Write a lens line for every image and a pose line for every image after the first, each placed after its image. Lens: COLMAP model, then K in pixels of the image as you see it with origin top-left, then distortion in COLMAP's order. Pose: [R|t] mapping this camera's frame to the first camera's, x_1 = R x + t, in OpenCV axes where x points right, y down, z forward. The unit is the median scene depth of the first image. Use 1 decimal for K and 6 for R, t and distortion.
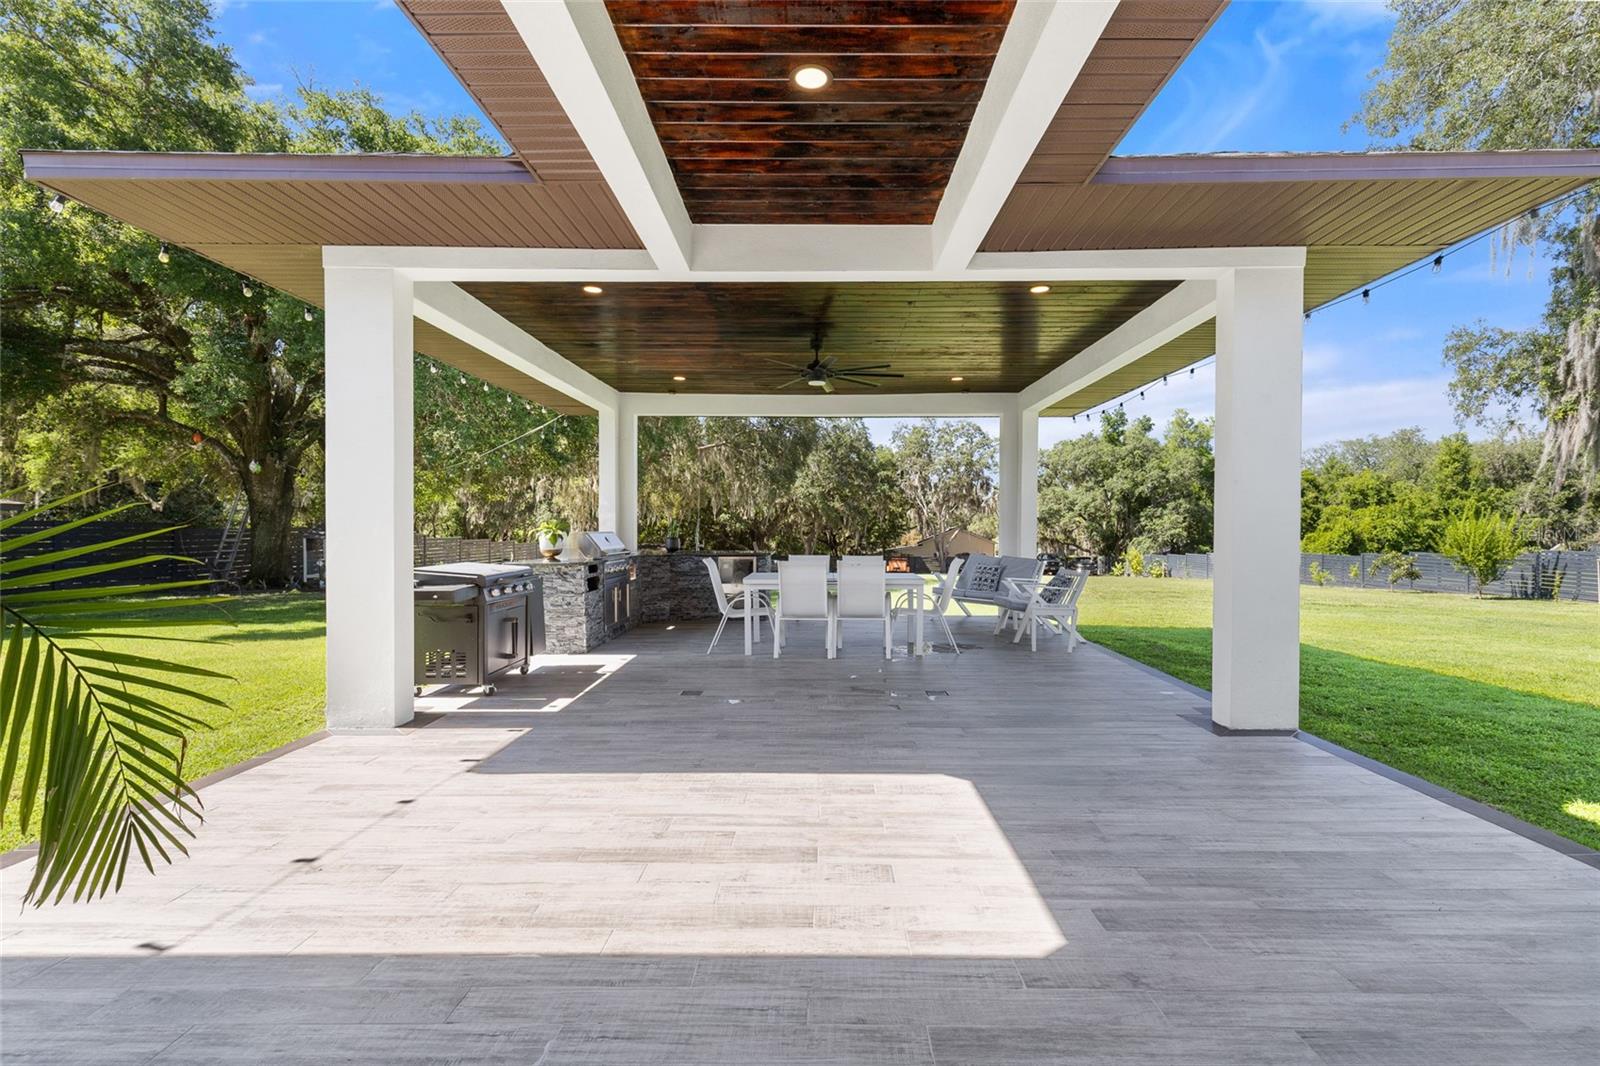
lens RADIAL K [[725.5, 0, 801.7], [0, 725.5, 535.4], [0, 0, 1]] dist [0.010697, -0.002317]
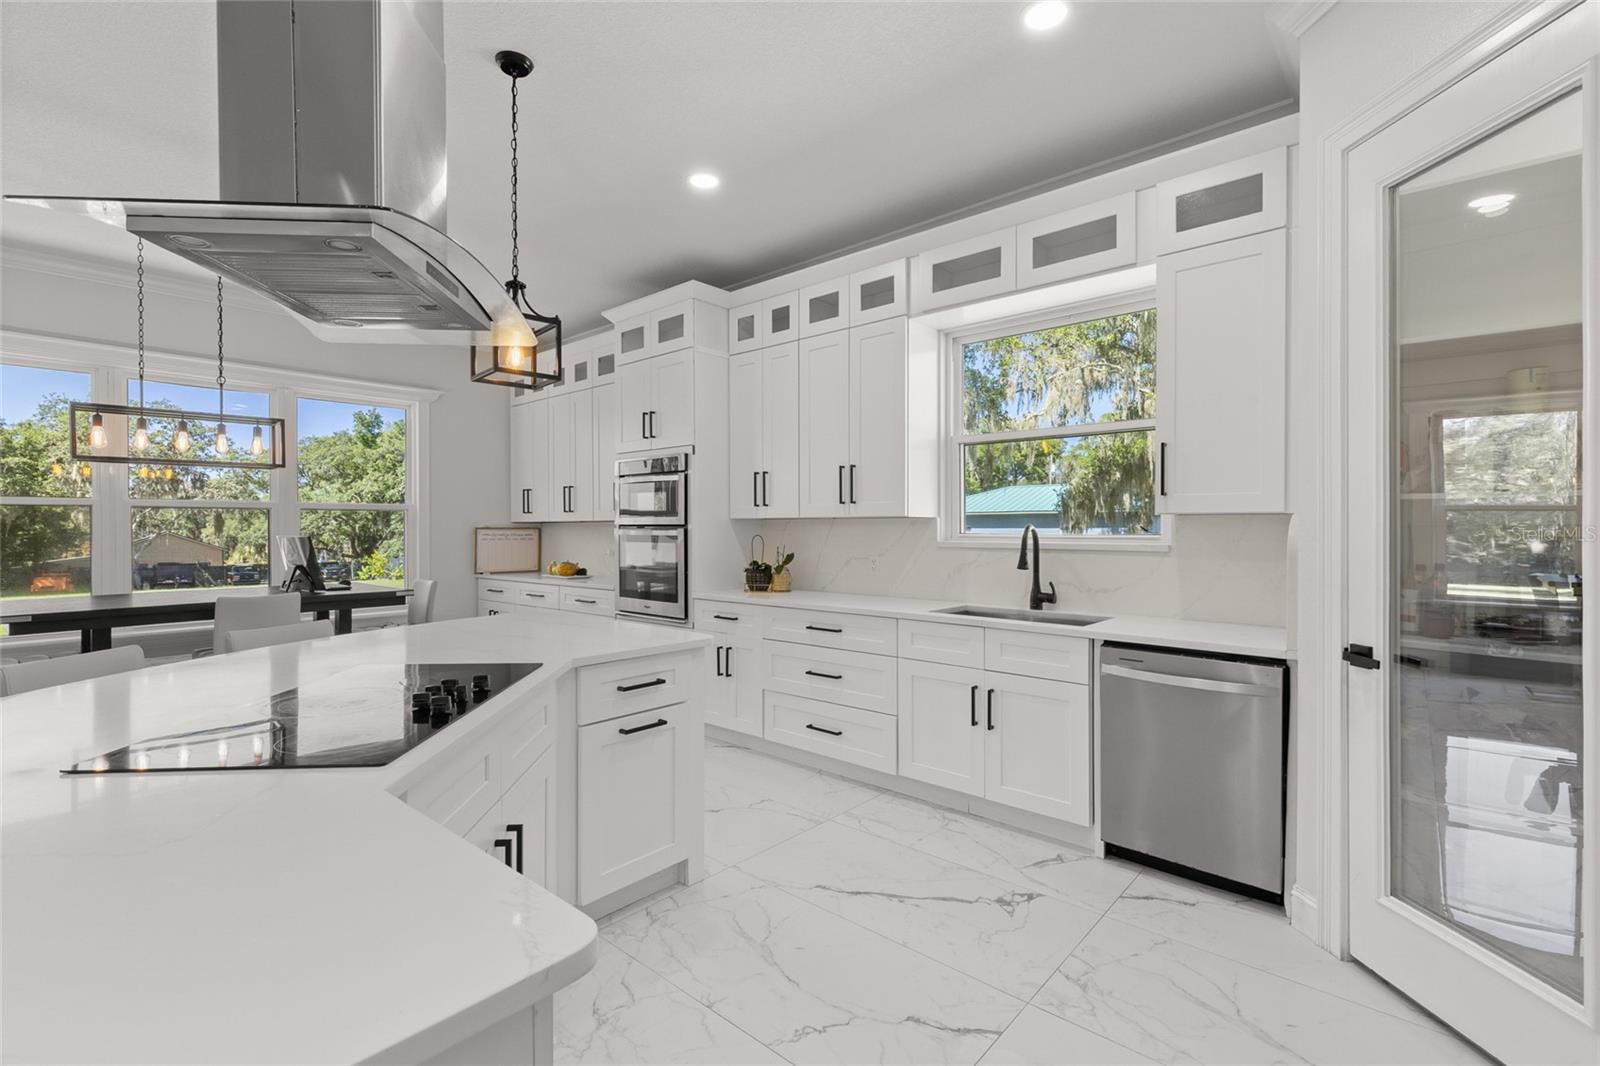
lens RADIAL K [[725.5, 0, 802.1], [0, 725.5, 529.7], [0, 0, 1]] dist [0.010697, -0.002317]
pose [[0.646288, -0.010111, 0.763027, 0.062134], [0.016076, 0.999871, -0.000368, -0.002314], [-0.762925, 0.012504, 0.646367, -0.086639]]
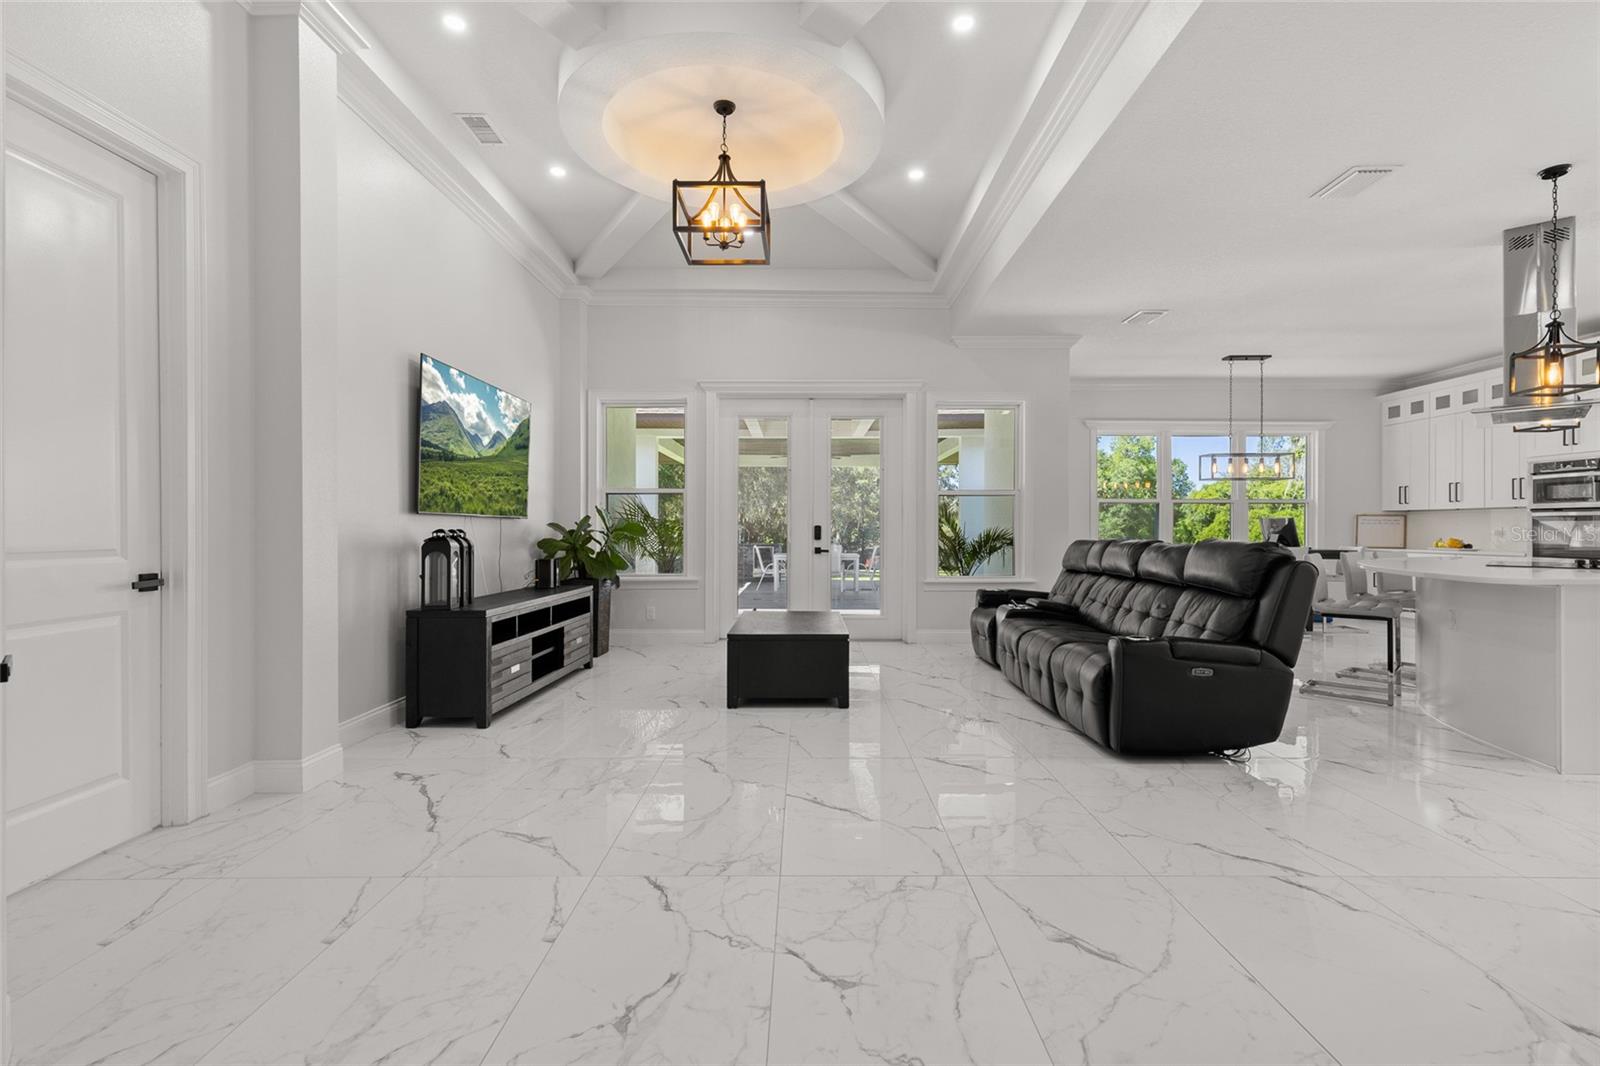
lens RADIAL K [[725.5, 0, 803.0], [0, 725.5, 536.1], [0, 0, 1]] dist [0.010697, -0.002317]
pose [[0.999755, -0.002079, 0.022048, -0.004704], [0.002113, 0.999997, -0.001546, 0.000961], [-0.022045, 0.001592, 0.999756, -0.129366]]
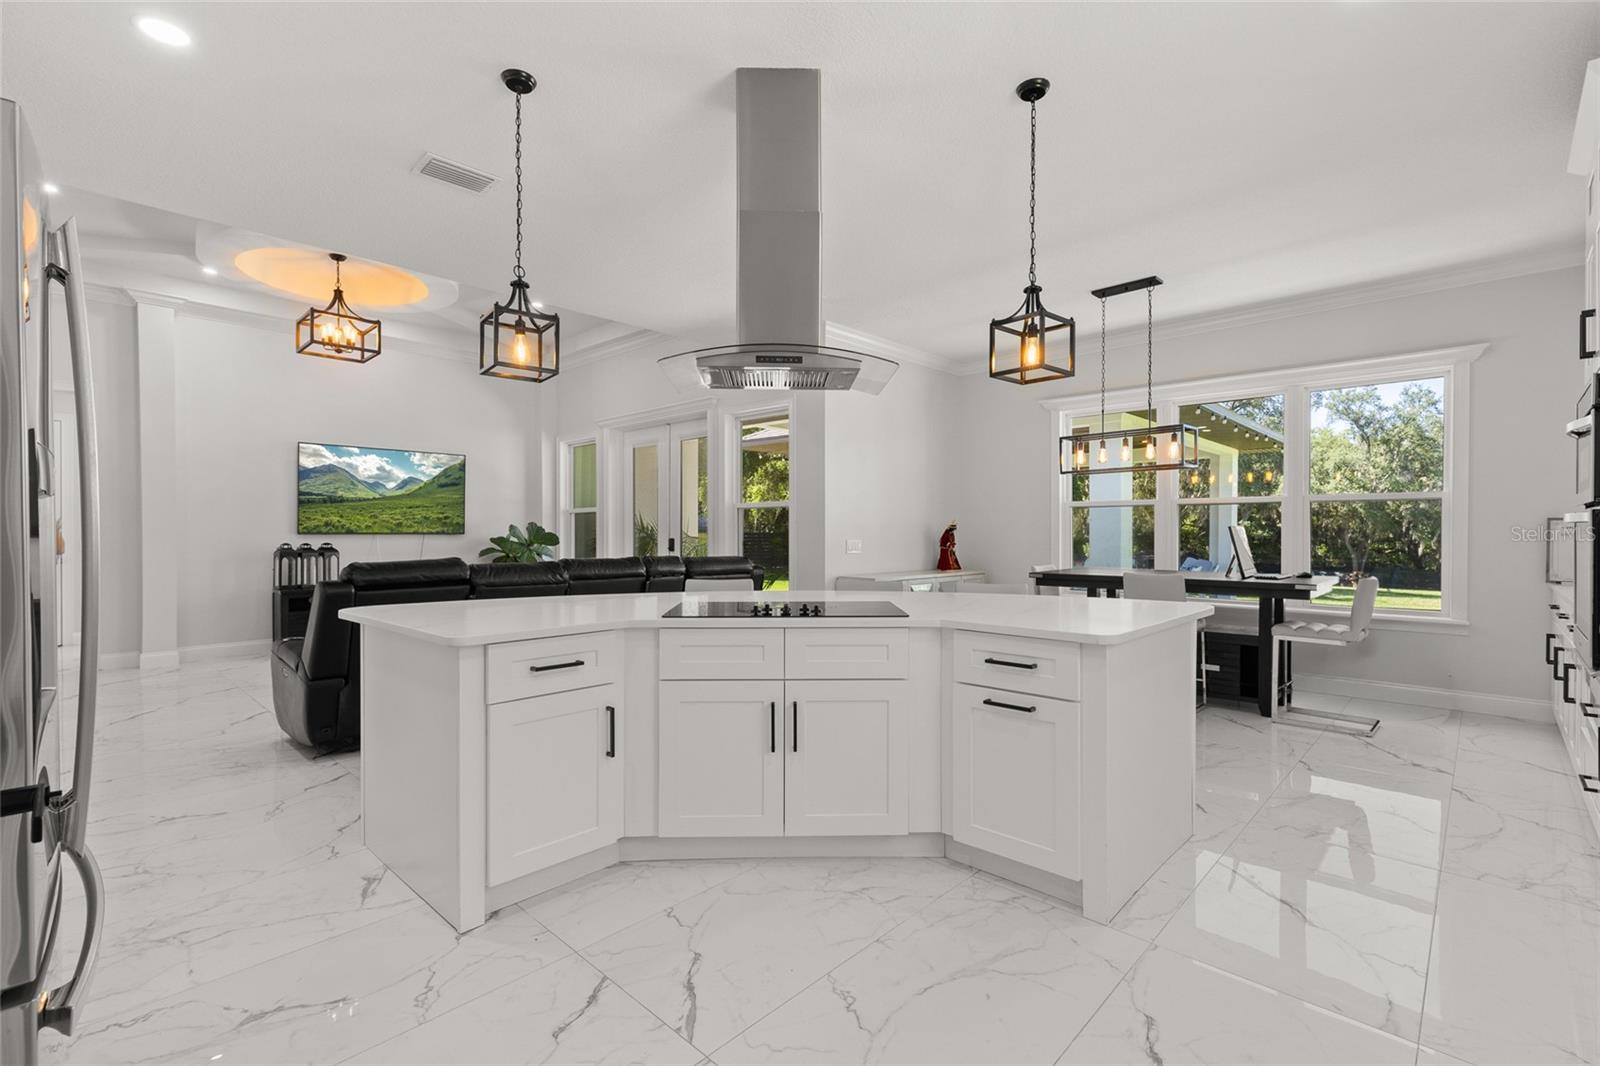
lens RADIAL K [[725.5, 0, 805.0], [0, 725.5, 538.9], [0, 0, 1]] dist [0.010697, -0.002317]
pose [[0.743837, -0.002174, -0.668358, 0.105176], [-0.004574, 0.999955, -0.008343, 0.000041], [0.668345, 0.009262, 0.743793, -0.092042]]
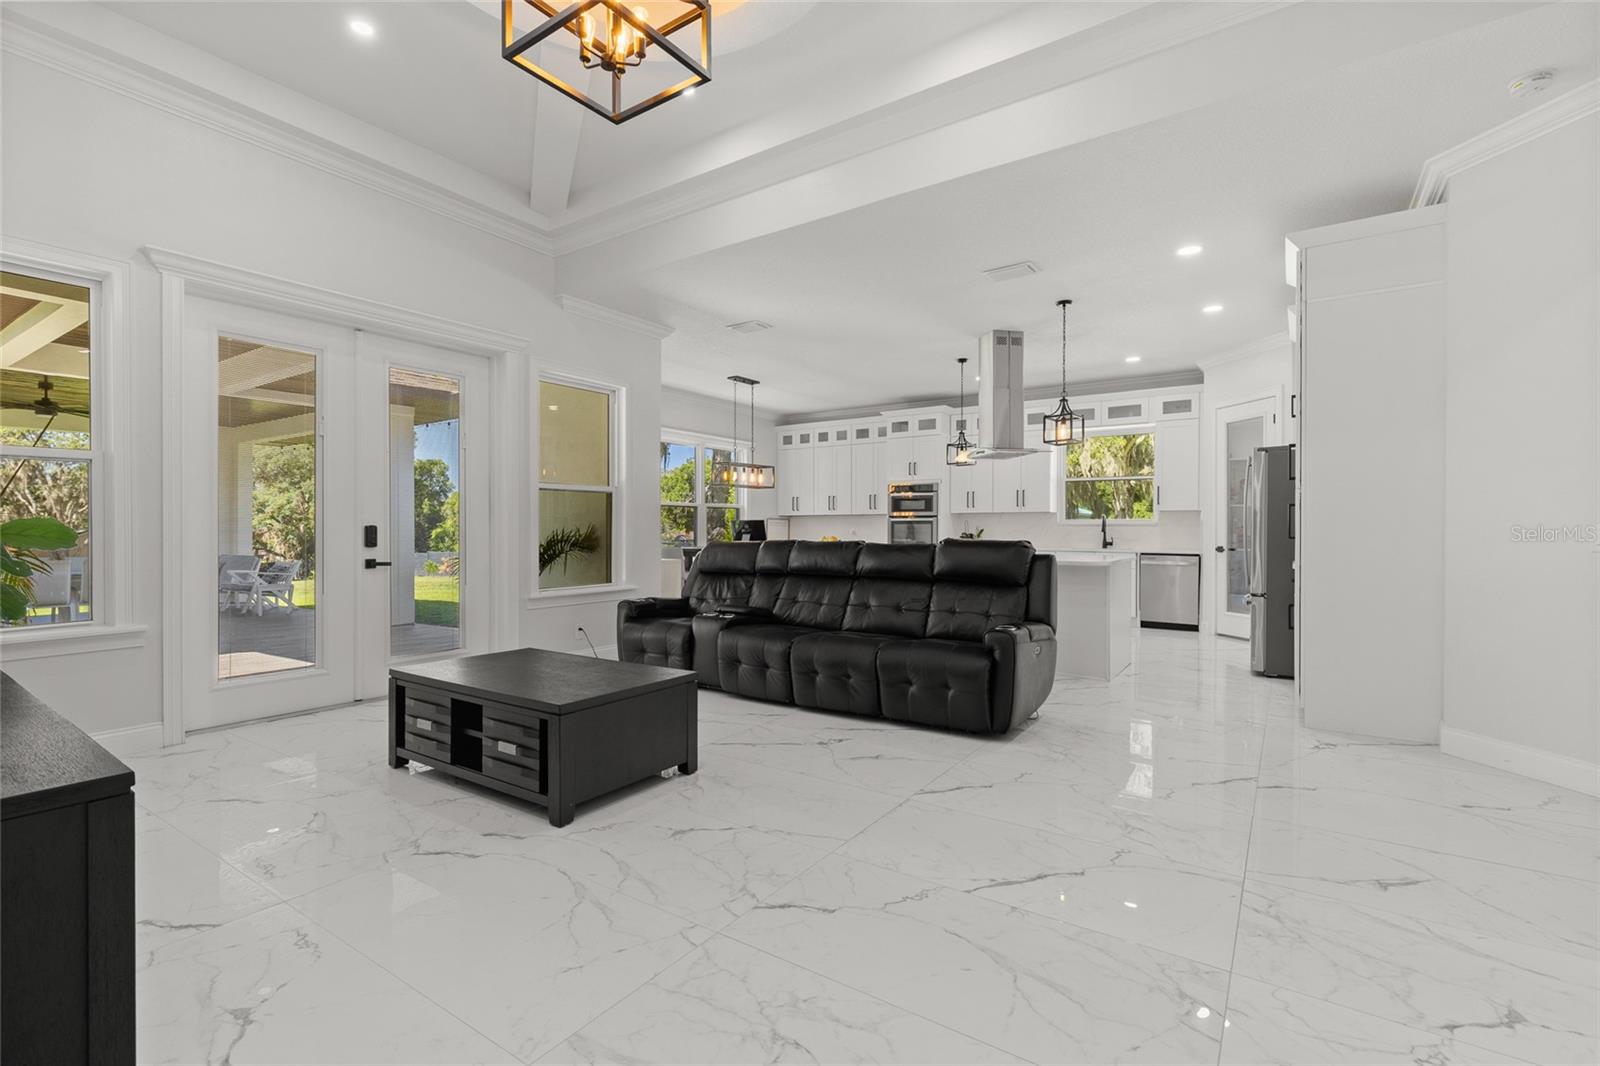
lens RADIAL K [[725.5, 0, 805.9], [0, 725.5, 536.1], [0, 0, 1]] dist [0.010697, -0.002317]
pose [[0.539204, -0.010525, 0.842109, -0.040386], [0.012280, 0.999914, 0.004634, 0.000381], [-0.842085, 0.007842, 0.539287, -0.092068]]
